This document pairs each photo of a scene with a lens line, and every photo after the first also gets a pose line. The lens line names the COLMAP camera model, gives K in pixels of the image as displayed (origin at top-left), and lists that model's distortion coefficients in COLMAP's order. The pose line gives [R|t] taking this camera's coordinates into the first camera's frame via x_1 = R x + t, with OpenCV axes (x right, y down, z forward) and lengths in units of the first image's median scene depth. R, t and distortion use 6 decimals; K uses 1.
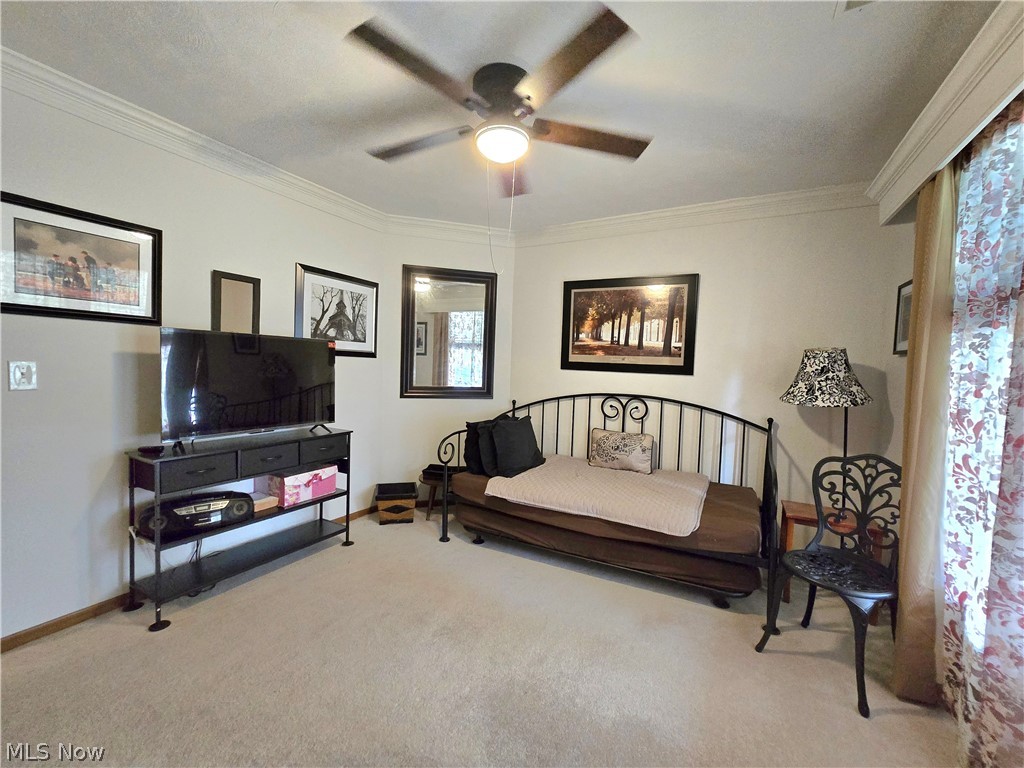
lens RADIAL K [[431.9, 0, 512.0], [0, 431.9, 384.0], [0, 0, 1]] dist [0.000022, -0.000183]
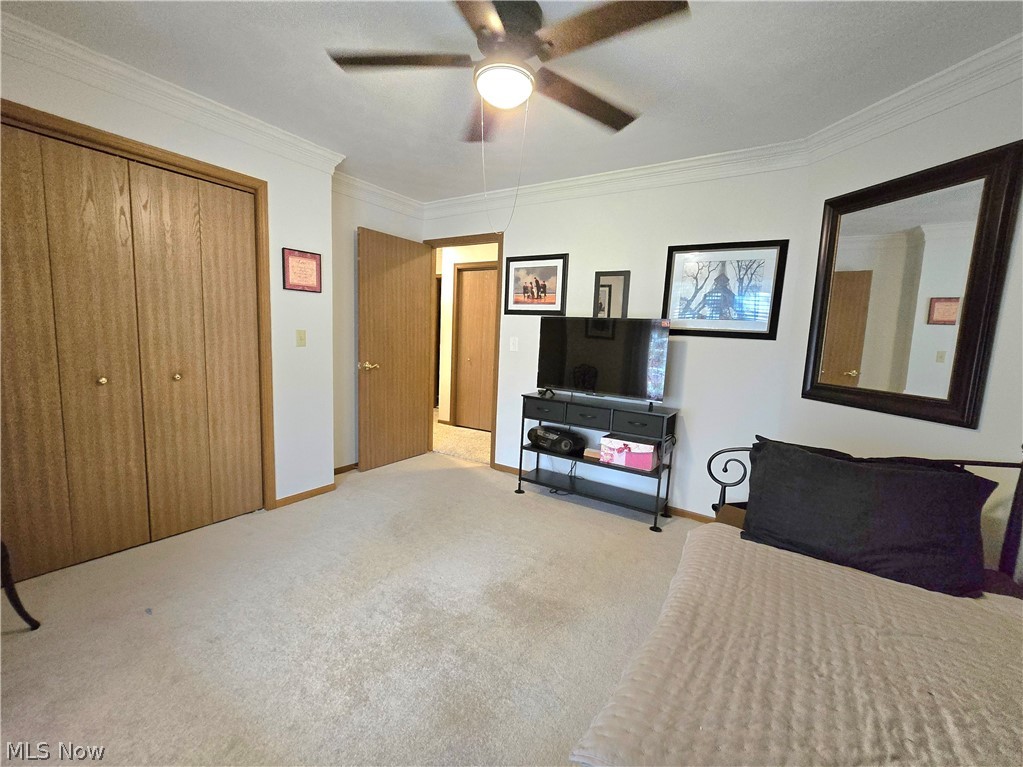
lens RADIAL K [[431.5, 0, 511.5], [0, 431.5, 383.5], [0, 0, 1]] dist [0.000022, -0.000183]
pose [[-0.078976, 0.083308, -0.993389, 0.584372], [-0.091858, 0.991654, 0.090466, -0.012392], [0.992635, 0.098396, -0.070665, 0.721653]]
